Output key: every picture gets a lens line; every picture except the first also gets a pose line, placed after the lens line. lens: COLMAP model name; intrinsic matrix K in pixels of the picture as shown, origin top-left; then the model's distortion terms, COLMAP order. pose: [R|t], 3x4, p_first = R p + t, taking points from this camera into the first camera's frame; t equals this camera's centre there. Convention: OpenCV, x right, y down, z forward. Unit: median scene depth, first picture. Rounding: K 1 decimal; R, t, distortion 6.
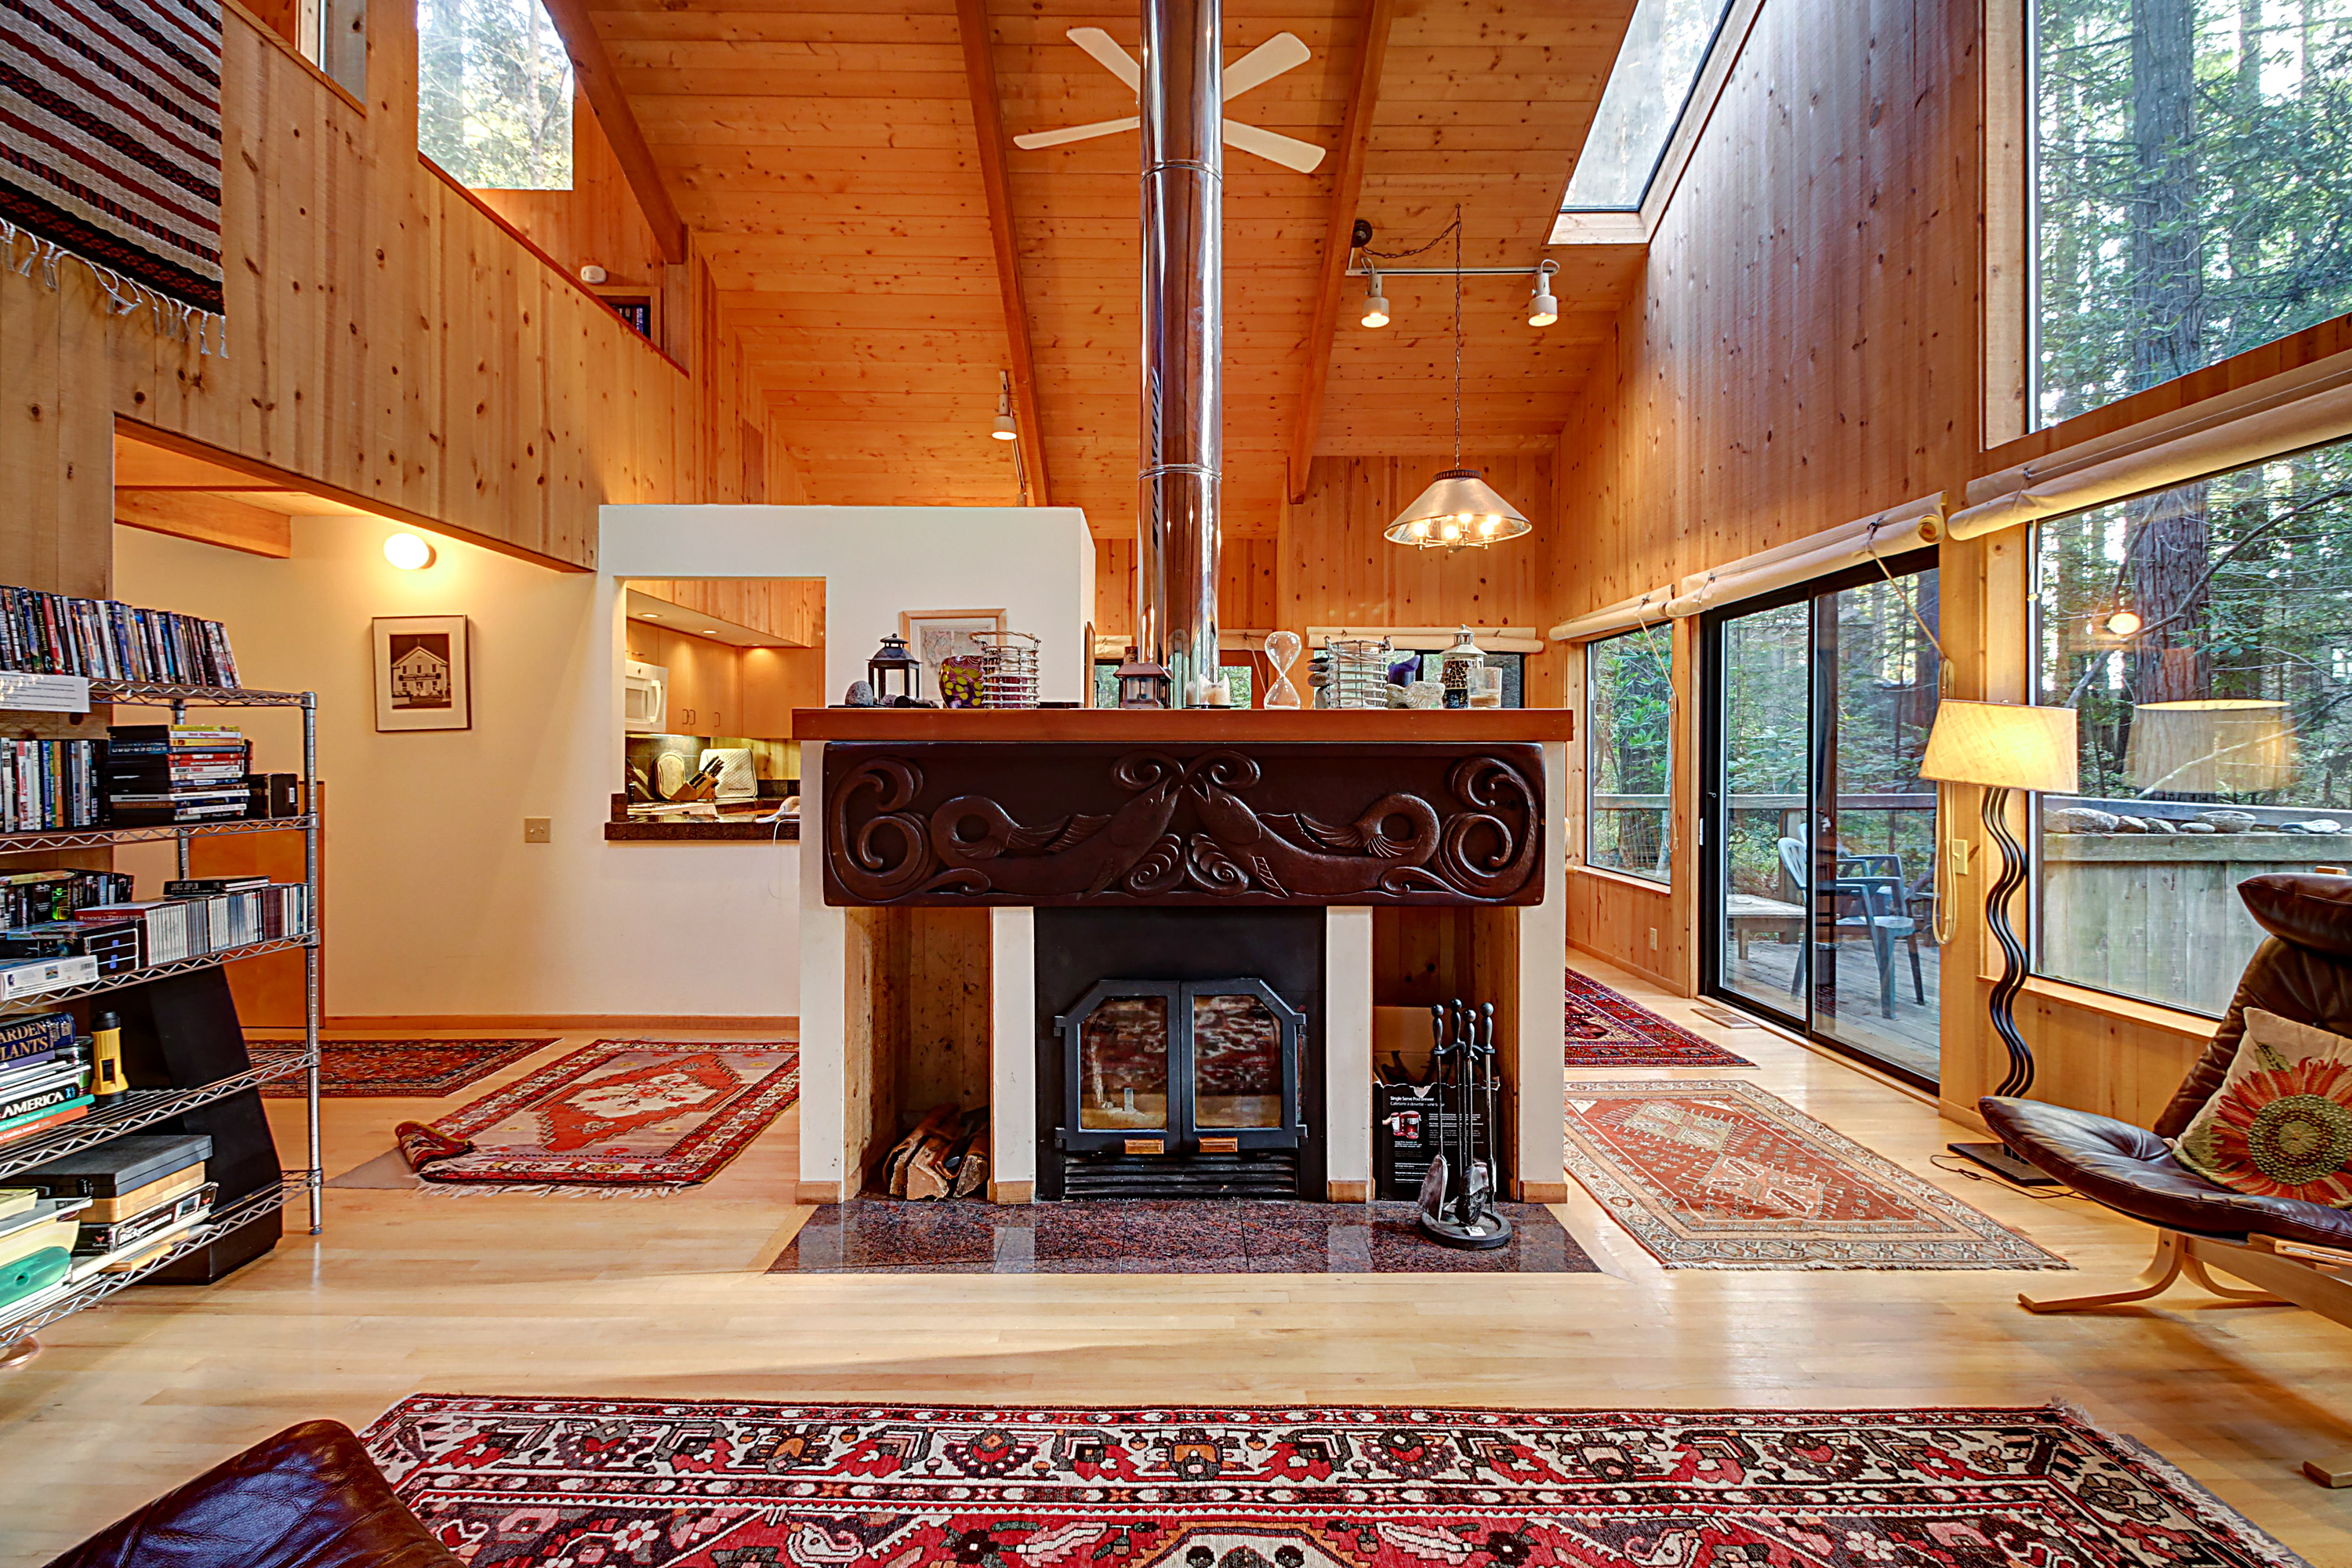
lens RADIAL K [[1089.1, 0, 1186.4], [0, 1089.1, 765.3], [0, 0, 1]] dist [0.021264, -0.014377]
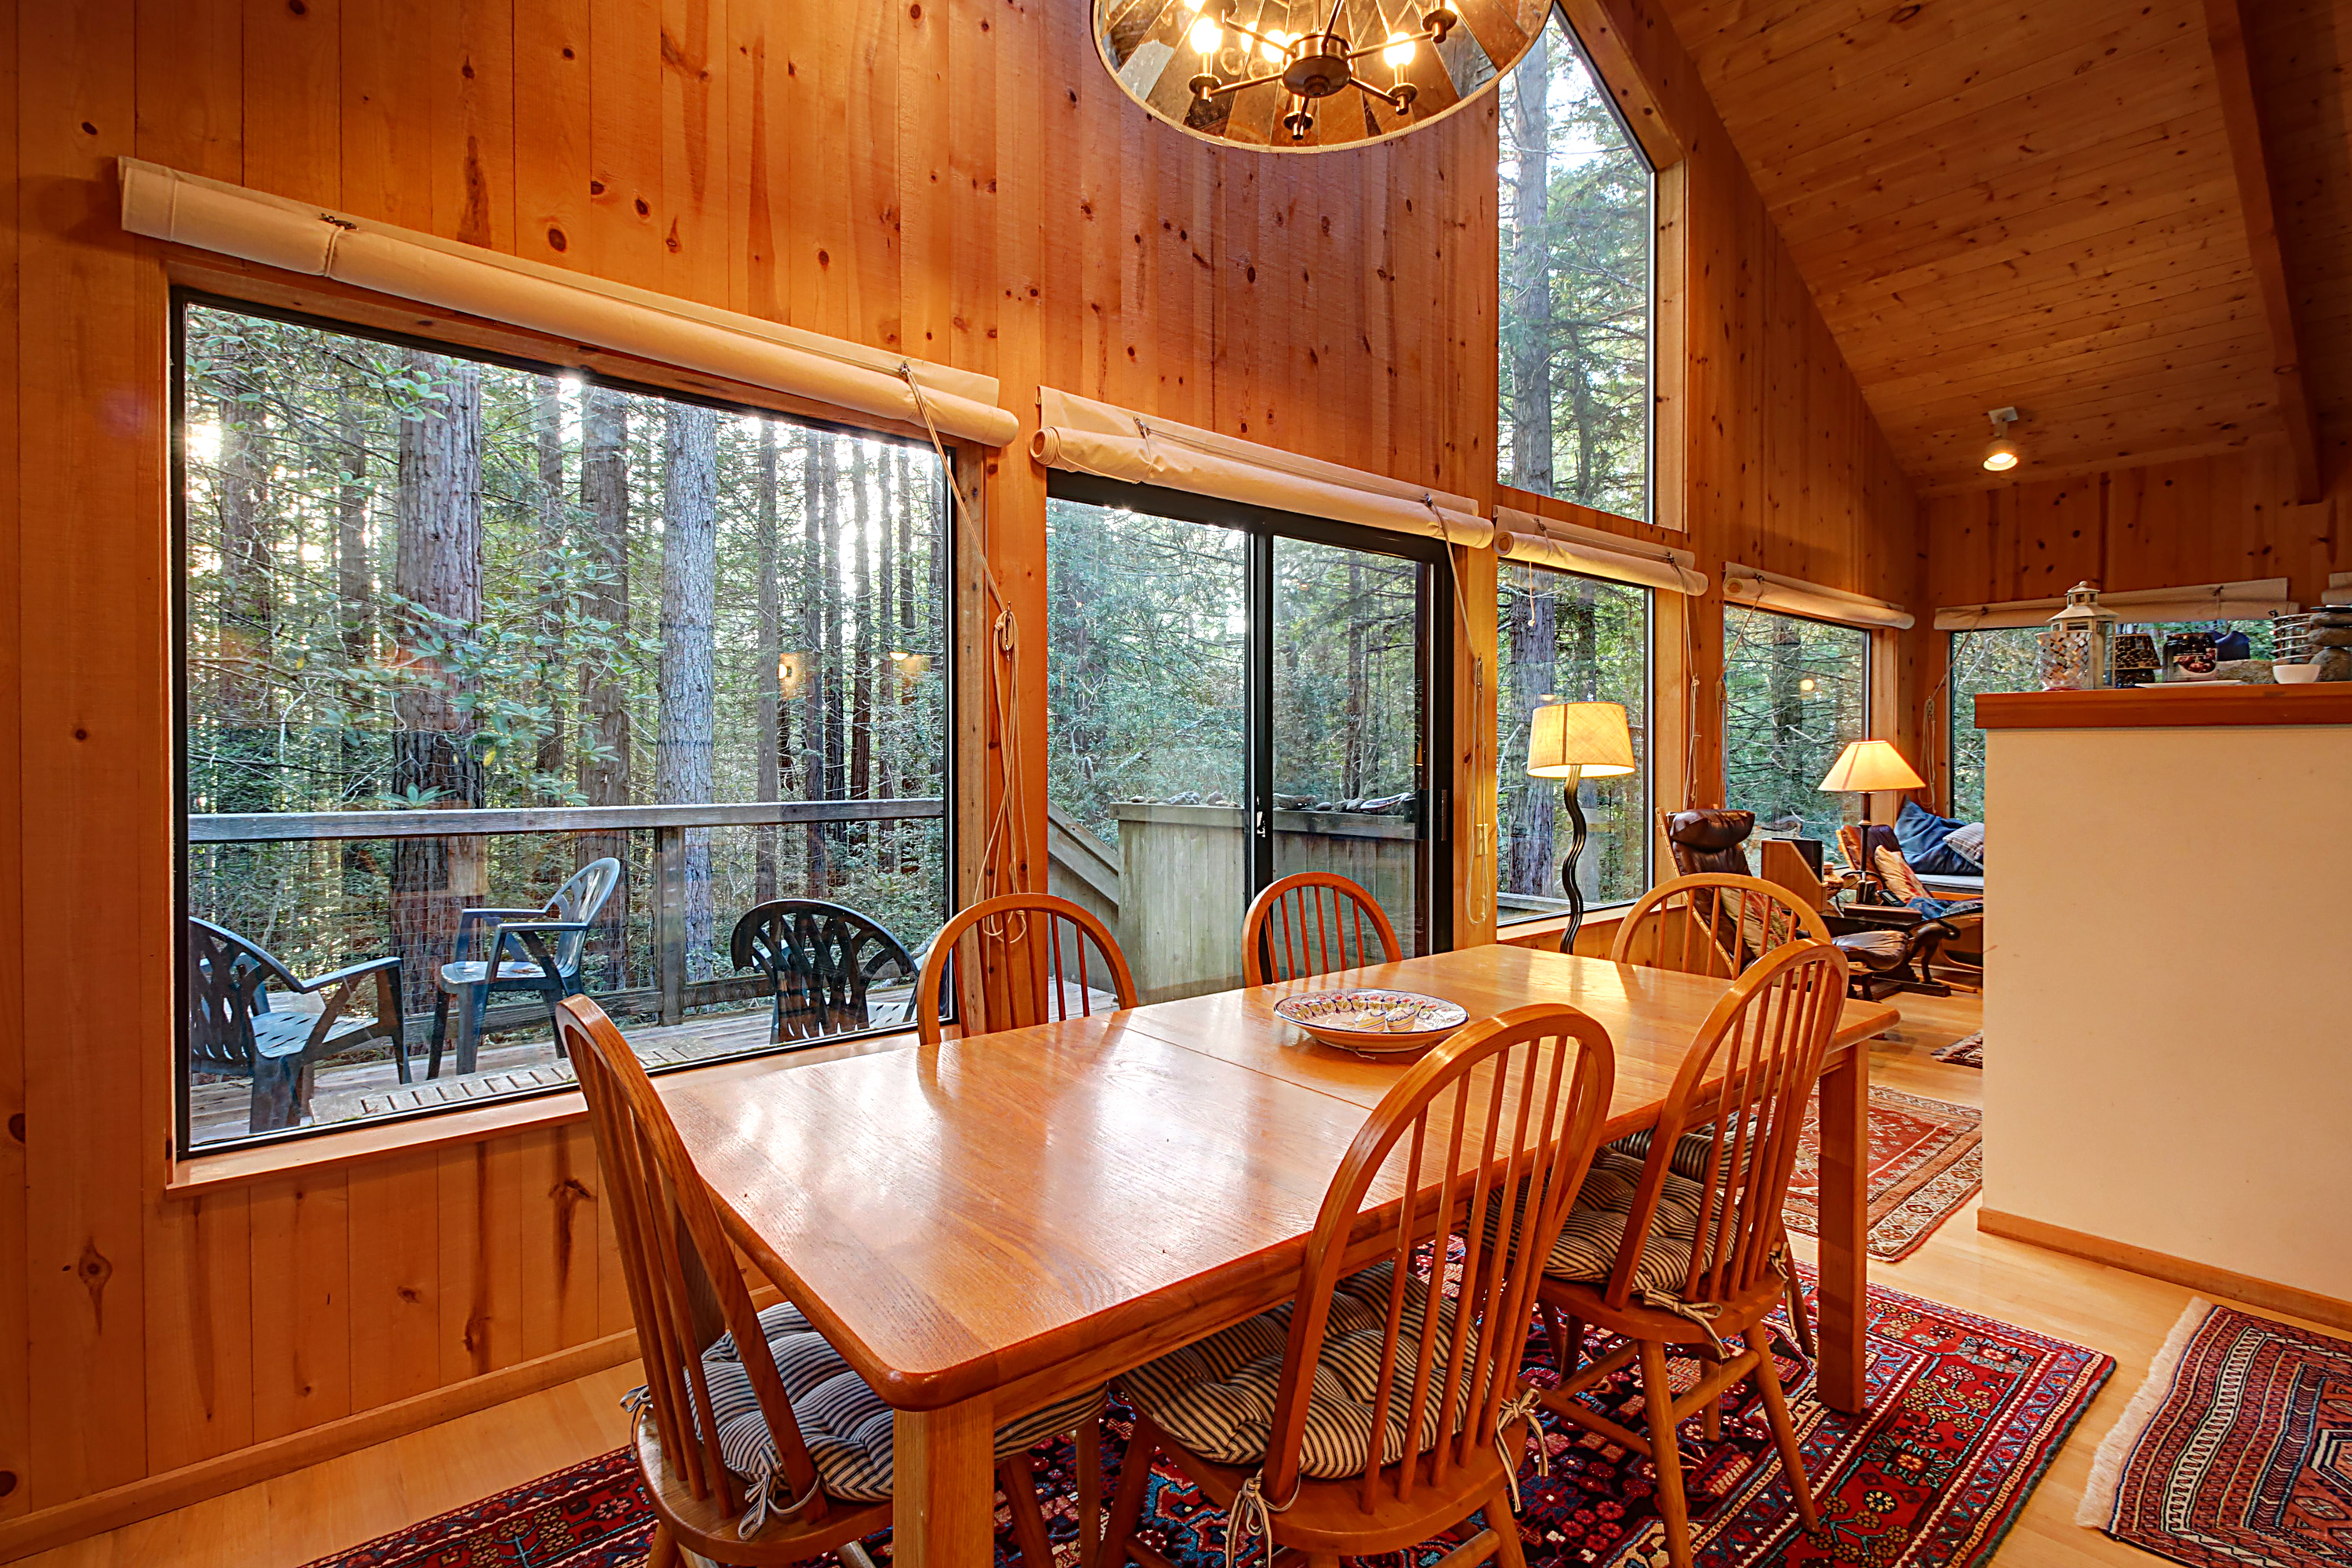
lens RADIAL K [[1089.1, 0, 1186.4], [0, 1089.1, 765.3], [0, 0, 1]] dist [0.021264, -0.014377]
pose [[-0.623933, -0.004931, 0.781462, 0.039603], [0.005338, 0.999930, 0.010571, -0.003958], [-0.781459, 0.010767, -0.623863, 2.355056]]
